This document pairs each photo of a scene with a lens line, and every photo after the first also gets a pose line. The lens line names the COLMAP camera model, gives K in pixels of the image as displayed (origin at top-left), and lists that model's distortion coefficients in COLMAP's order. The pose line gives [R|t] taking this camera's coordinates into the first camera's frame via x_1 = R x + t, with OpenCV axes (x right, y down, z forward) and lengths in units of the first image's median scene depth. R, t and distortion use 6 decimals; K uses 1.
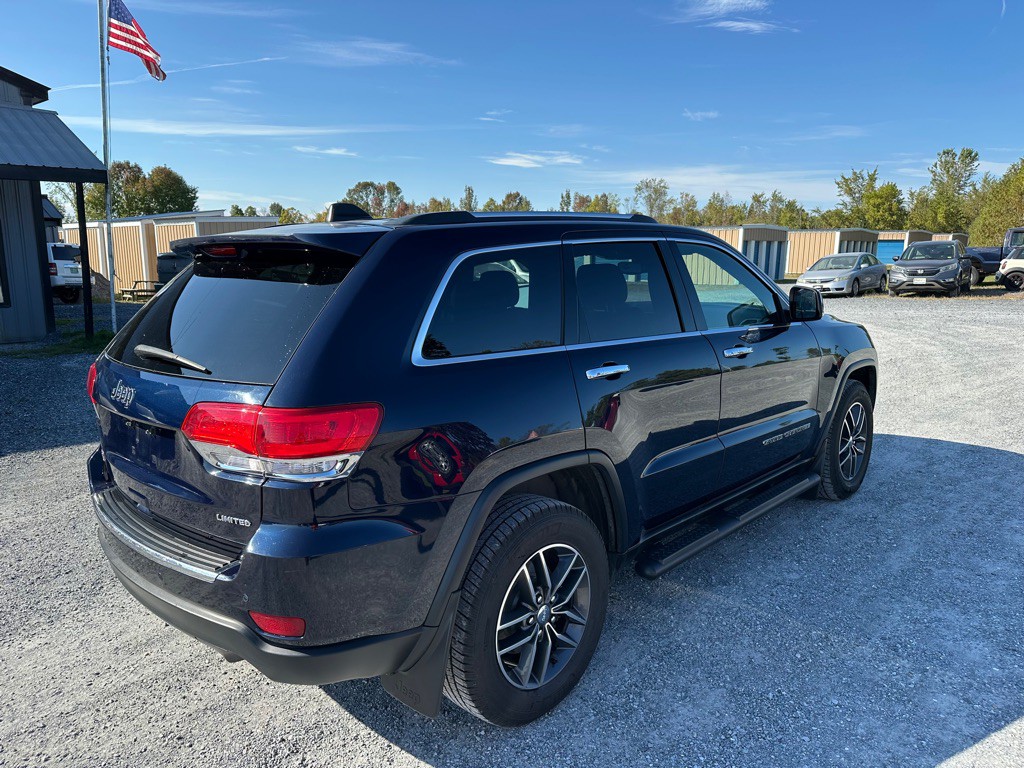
lens RADIAL K [[722.8, 0, 512.0], [0, 722.8, 384.0], [0, 0, 1]] dist [0.033411, -0.043748]
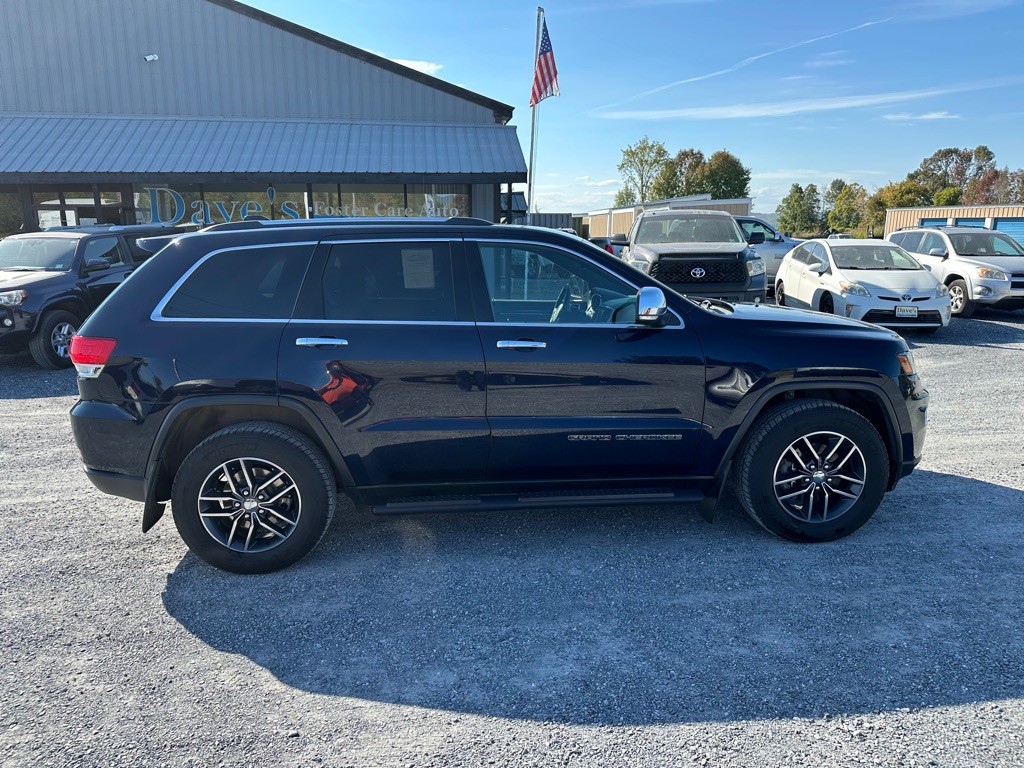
lens RADIAL K [[722.8, 0, 512.0], [0, 722.8, 384.0], [0, 0, 1]] dist [0.033411, -0.043748]
pose [[0.740293, 0.132342, -0.659130, 0.983655], [-0.113413, 0.990965, 0.071591, -0.059767], [0.662649, 0.021756, 0.748614, 0.190492]]
